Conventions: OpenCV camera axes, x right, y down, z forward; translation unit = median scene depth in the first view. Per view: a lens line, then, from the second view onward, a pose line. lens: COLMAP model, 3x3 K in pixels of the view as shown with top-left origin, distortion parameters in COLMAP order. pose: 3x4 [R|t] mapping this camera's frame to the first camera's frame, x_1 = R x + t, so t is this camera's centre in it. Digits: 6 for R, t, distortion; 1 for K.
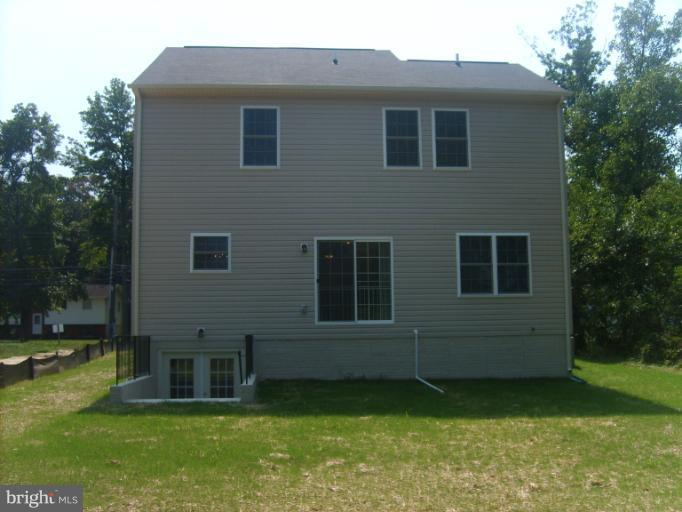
lens RADIAL K [[731.5, 0, 341.5], [0, 731.5, 253.4], [0, 0, 1]] dist [-0.115942, 0.000000]
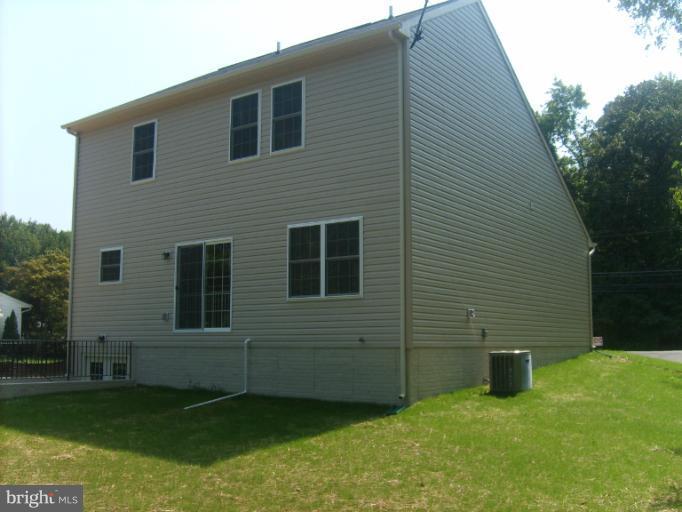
lens RADIAL K [[731.5, 0, 341.4], [0, 731.5, 256.9], [0, 0, 1]] dist [-0.115942, 0.000000]
pose [[0.751060, -0.065262, -0.657000, 0.767583], [0.057851, 0.997780, -0.032979, 0.040687], [0.657694, -0.013239, 0.753169, 0.401454]]
